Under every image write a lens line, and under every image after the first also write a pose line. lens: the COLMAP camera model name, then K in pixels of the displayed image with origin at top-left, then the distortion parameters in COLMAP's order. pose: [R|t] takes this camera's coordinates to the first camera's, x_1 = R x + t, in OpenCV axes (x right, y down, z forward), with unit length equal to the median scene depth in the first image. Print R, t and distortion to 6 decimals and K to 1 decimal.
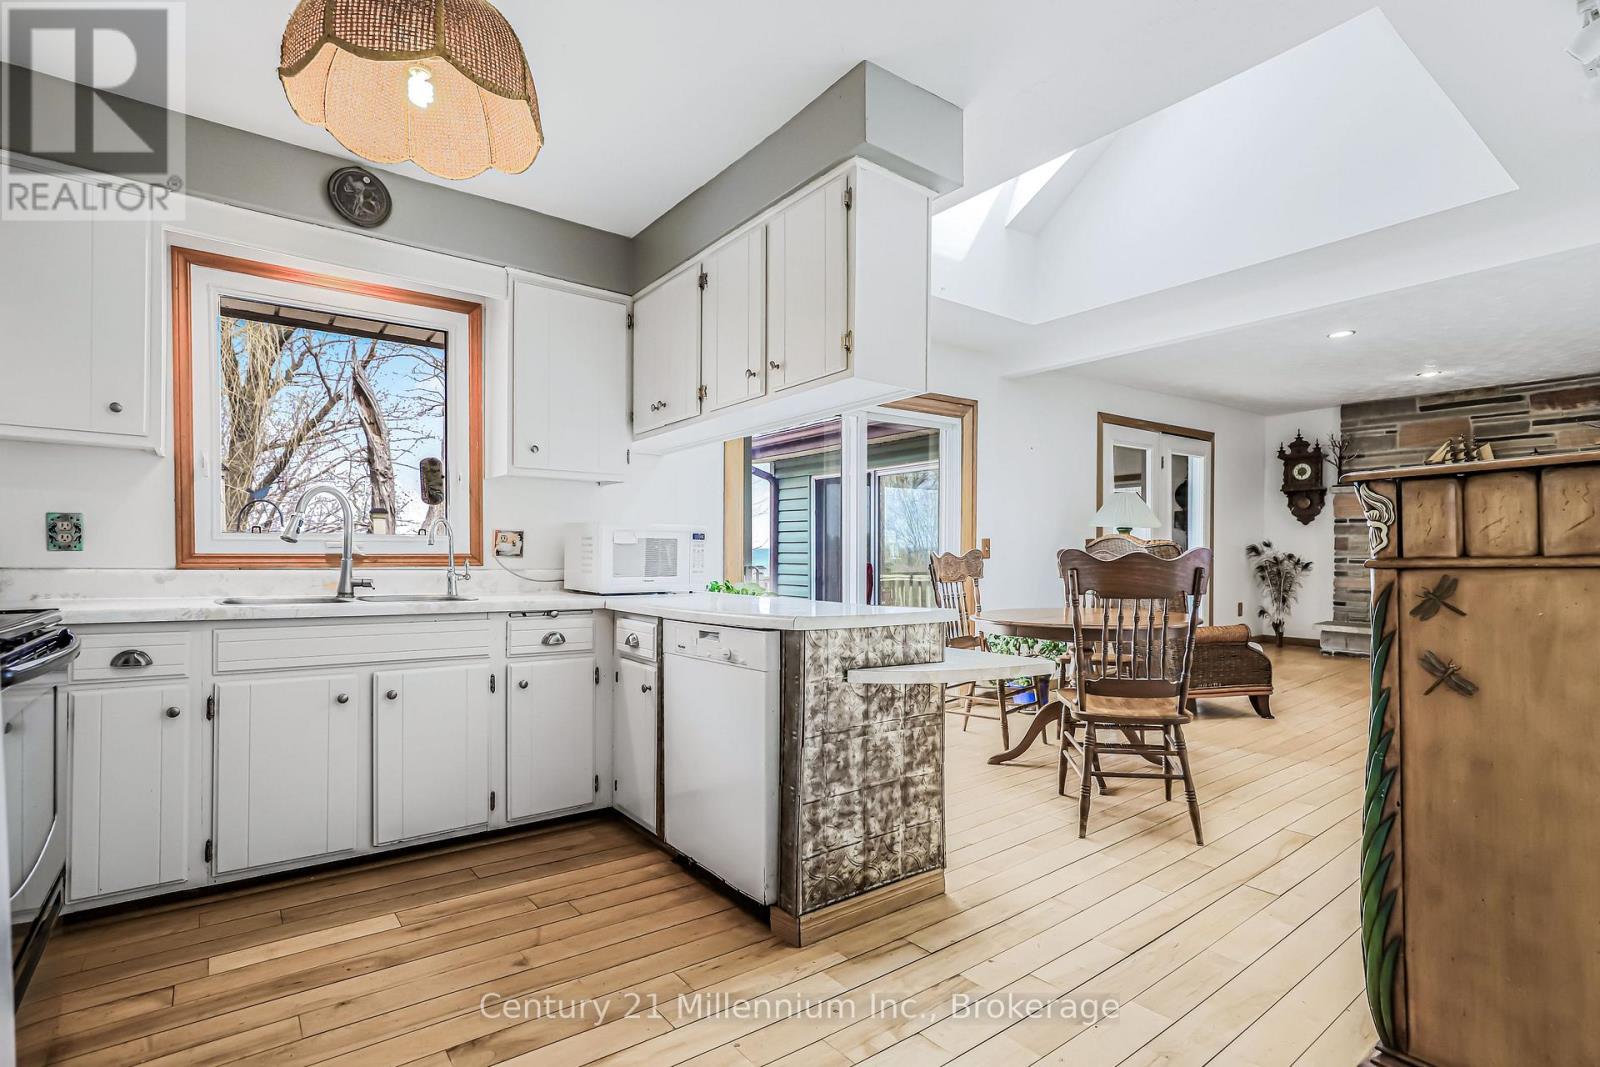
lens RADIAL K [[758.1, 0, 797.7], [0, 758.1, 561.8], [0, 0, 1]] dist [-0.019412, 0.009624]
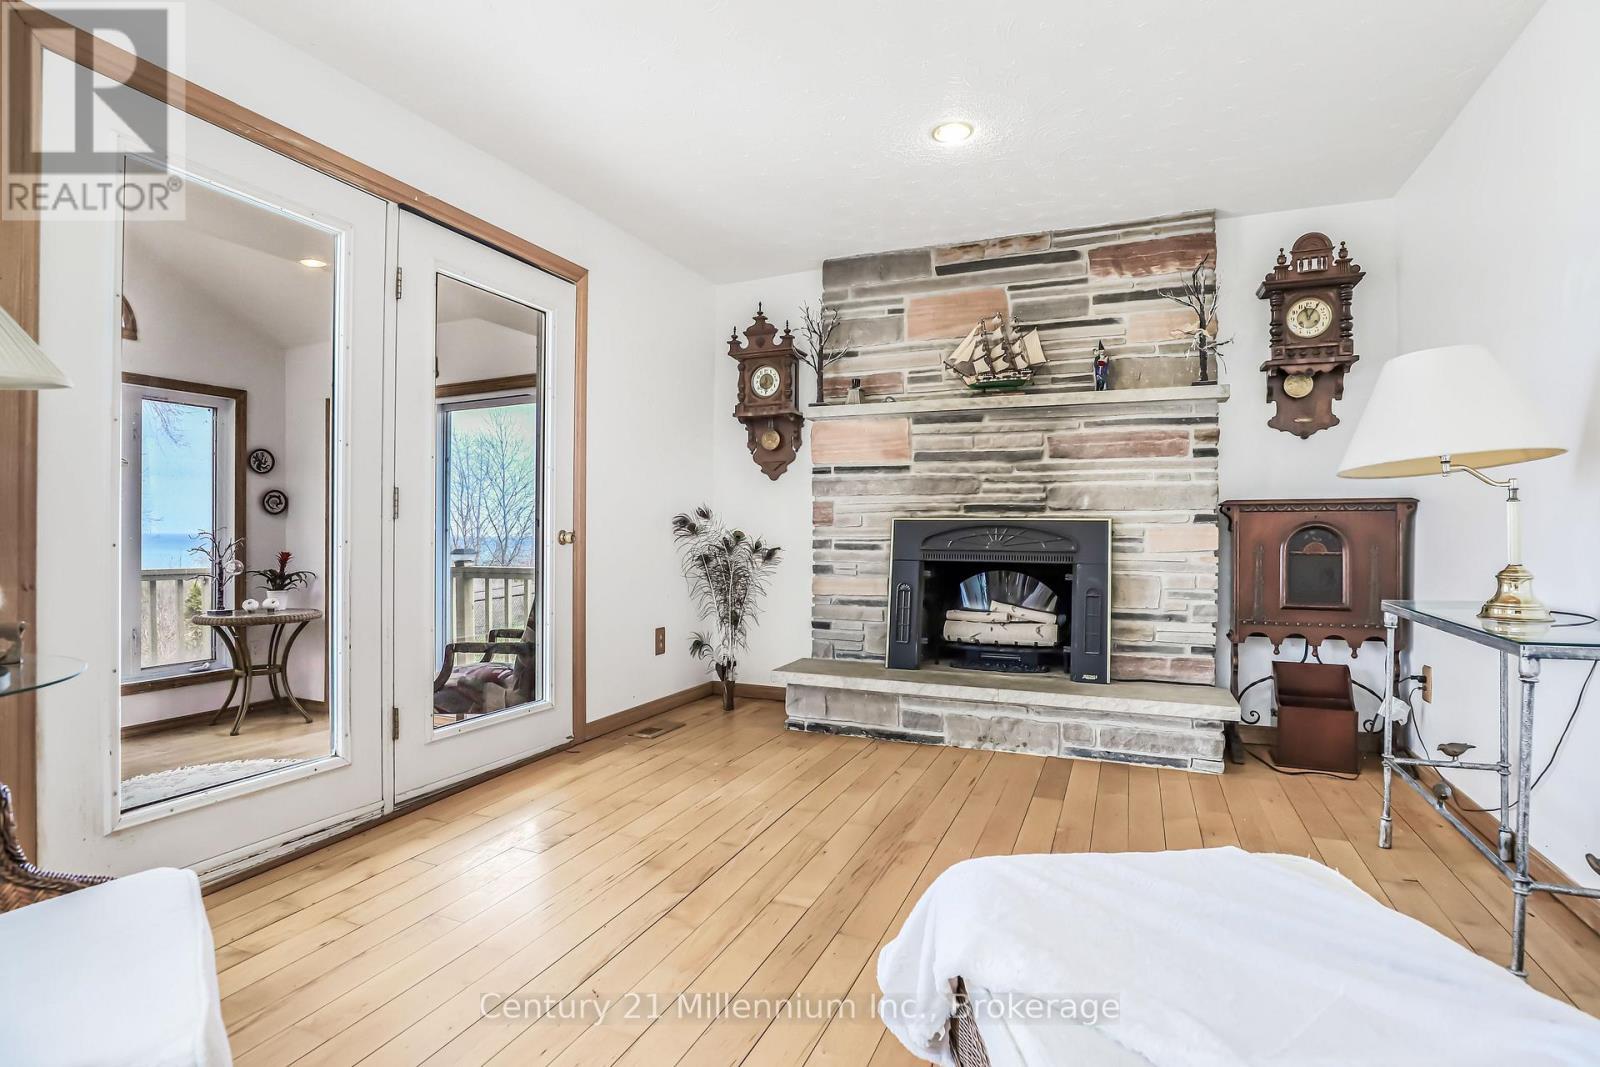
lens RADIAL K [[758.1, 0, 806.6], [0, 758.1, 541.0], [0, 0, 1]] dist [-0.019412, 0.009624]
pose [[0.863266, -0.001443, 0.504747, 0.437199], [0.006034, 0.999954, -0.007460, -0.000101], [-0.504713, 0.009485, 0.863235, 0.536201]]
